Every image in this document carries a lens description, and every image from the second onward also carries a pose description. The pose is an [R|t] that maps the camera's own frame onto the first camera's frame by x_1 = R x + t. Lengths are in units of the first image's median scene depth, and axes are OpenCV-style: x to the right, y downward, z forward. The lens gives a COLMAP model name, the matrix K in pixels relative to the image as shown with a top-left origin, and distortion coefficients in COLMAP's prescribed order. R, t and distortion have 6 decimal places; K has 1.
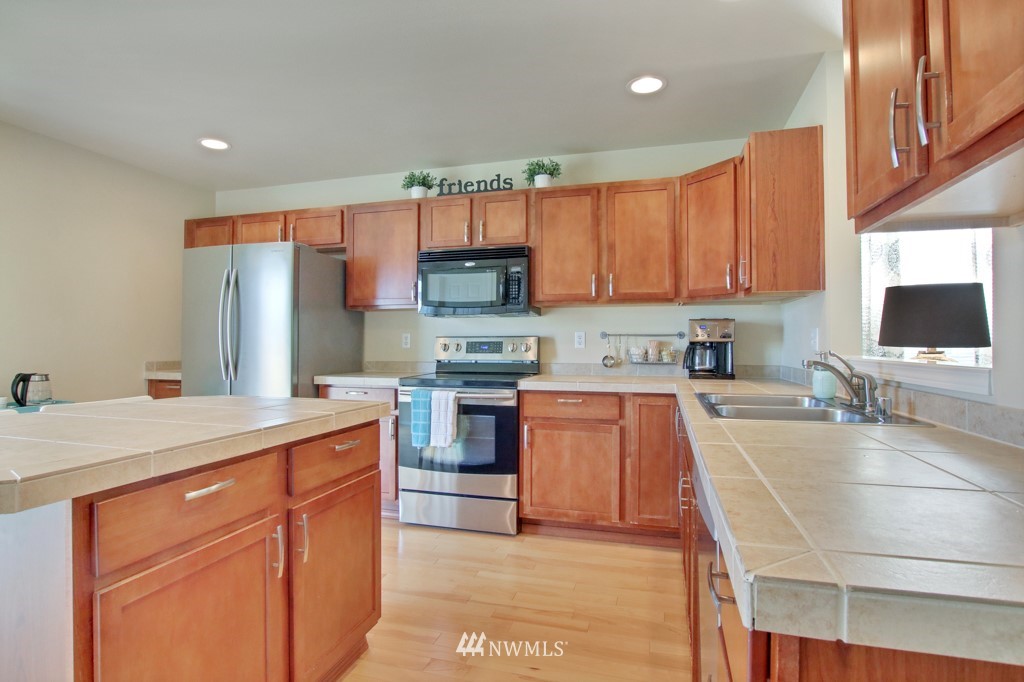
lens RADIAL K [[528.4, 0, 506.7], [0, 528.4, 338.9], [0, 0, 1]] dist [-0.030131, 0.000926]
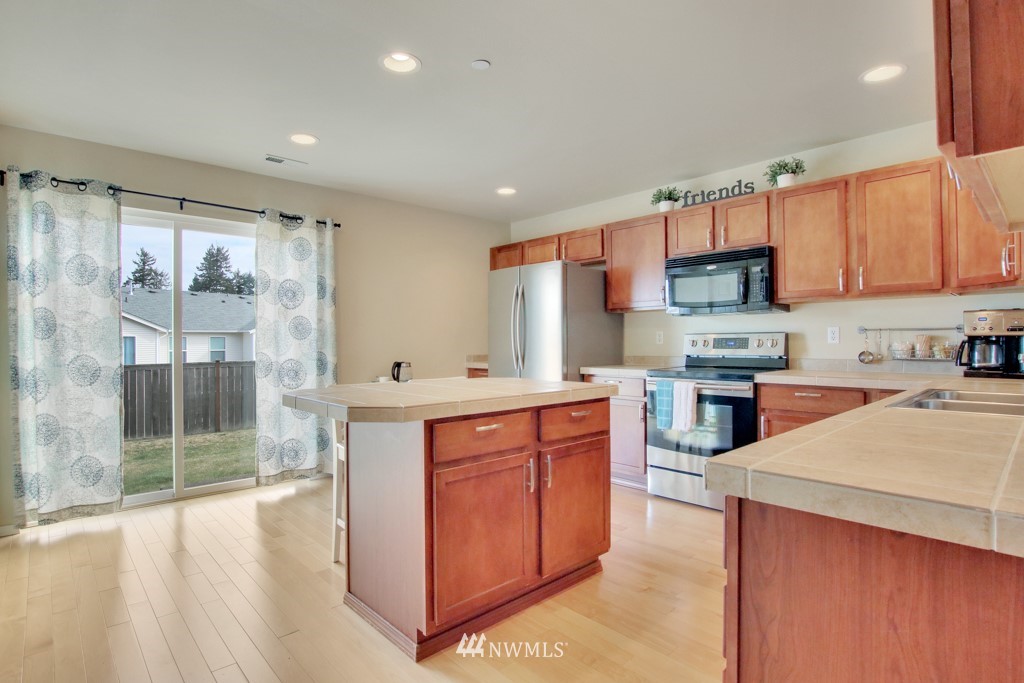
lens RADIAL K [[513.1, 0, 512.0], [0, 513.1, 341.5], [0, 0, 1]] dist [-0.027714, 0.000066]
pose [[0.864810, -0.006738, -0.502054, 0.104779], [0.012100, 0.999899, 0.007424, -0.000627], [0.501954, -0.012495, 0.864804, -0.125999]]
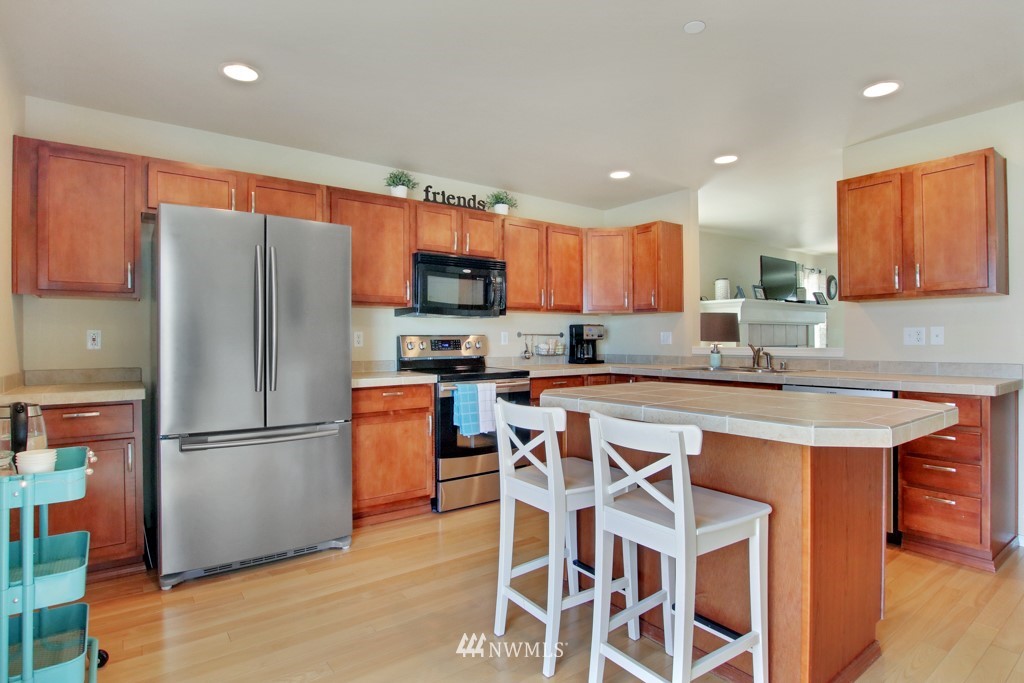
lens RADIAL K [[513.1, 0, 512.0], [0, 513.1, 341.5], [0, 0, 1]] dist [-0.027714, 0.000066]
pose [[0.611843, -0.005752, 0.790959, -0.894402], [-0.003353, 0.999946, 0.009866, -0.002671], [-0.790972, -0.008688, 0.611790, 0.256479]]
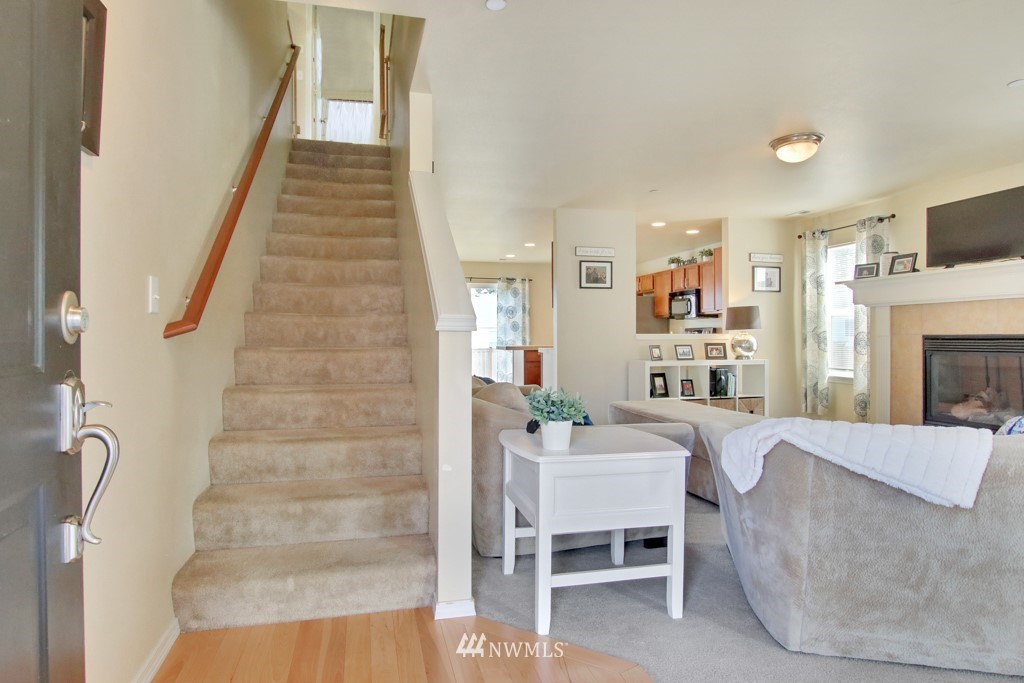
lens RADIAL K [[574.3, 0, 512.0], [0, 574.3, 341.5], [0, 0, 1]] dist [-0.026280, 0.001493]
pose [[0.525371, 0.003674, -0.850866, 1.771178], [0.012005, 0.999859, 0.011729, 0.016503], [0.850789, -0.016377, 0.525253, -1.019977]]
